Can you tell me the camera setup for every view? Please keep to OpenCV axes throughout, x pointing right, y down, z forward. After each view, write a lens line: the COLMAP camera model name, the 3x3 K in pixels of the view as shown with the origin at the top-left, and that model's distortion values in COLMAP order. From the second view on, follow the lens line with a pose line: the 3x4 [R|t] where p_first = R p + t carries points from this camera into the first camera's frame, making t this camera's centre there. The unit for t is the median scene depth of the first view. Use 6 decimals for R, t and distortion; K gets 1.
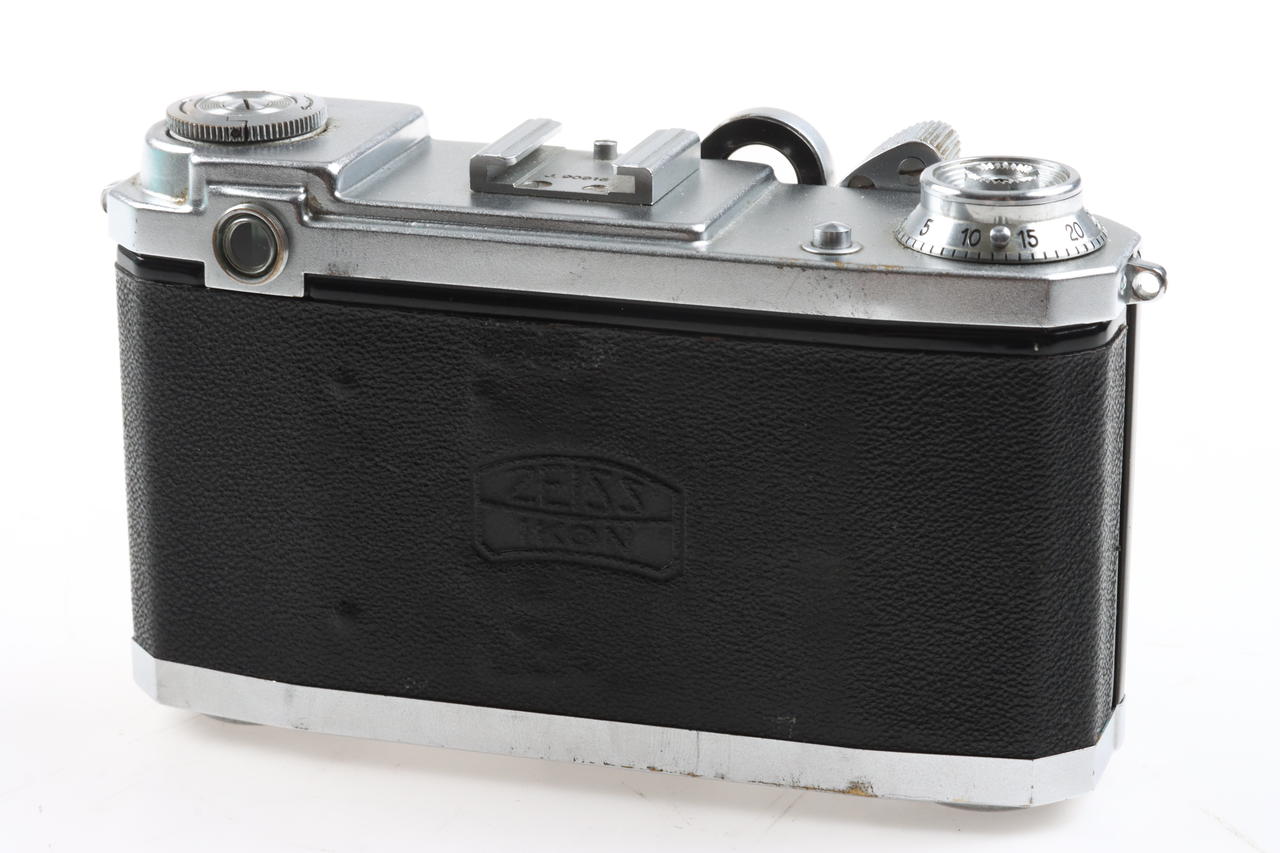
lens RADIAL K [[3662.8, 0, 640.0], [0, 3662.8, 426.5], [0, 0, 1]] dist [-0.031311, -0.598153]
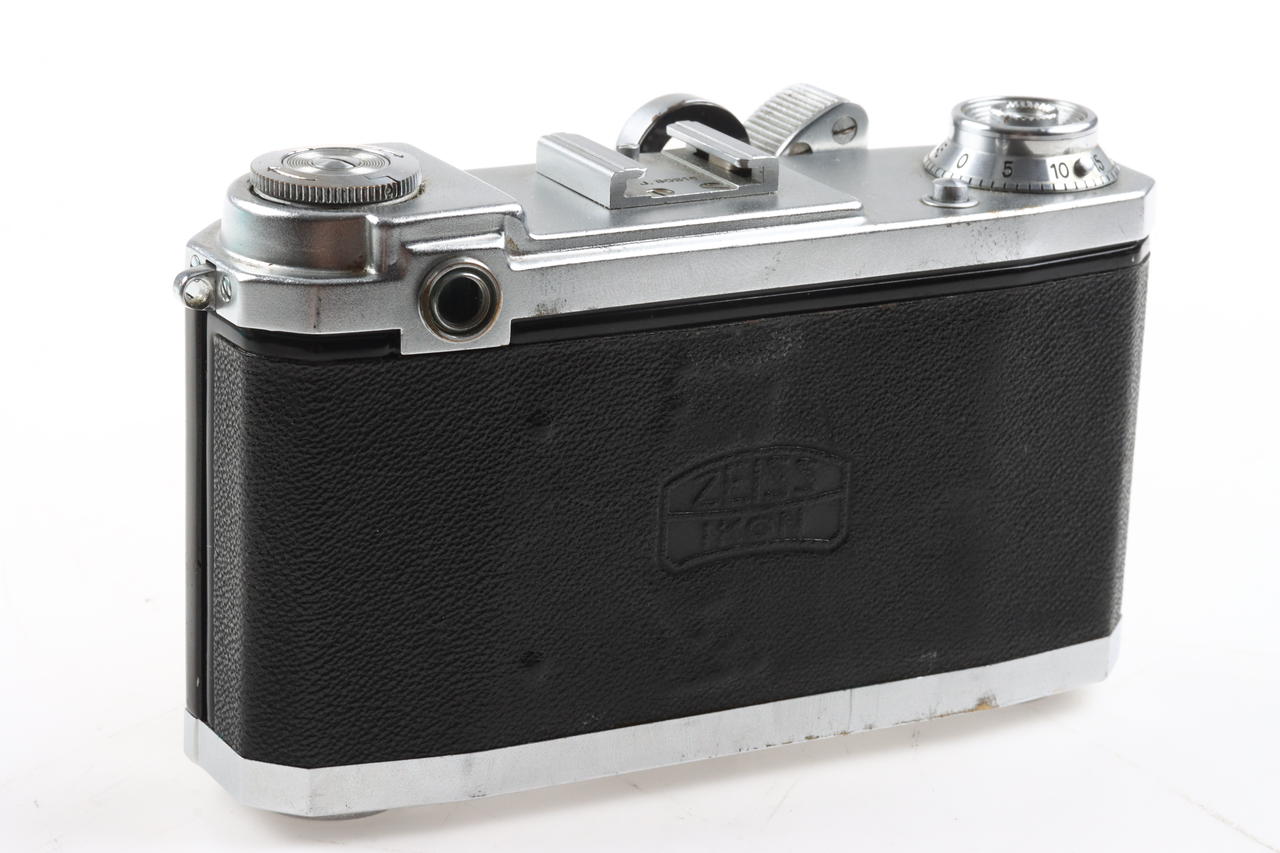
lens RADIAL K [[3632.6, 0, 640.0], [0, 3632.6, 426.5], [0, 0, 1]] dist [-0.069660, -0.347969]
pose [[0.753343, -0.195242, 0.627976, -0.668823], [0.194152, 0.978379, 0.071273, -0.075458], [-0.628314, 0.068230, 0.774962, 0.239314]]
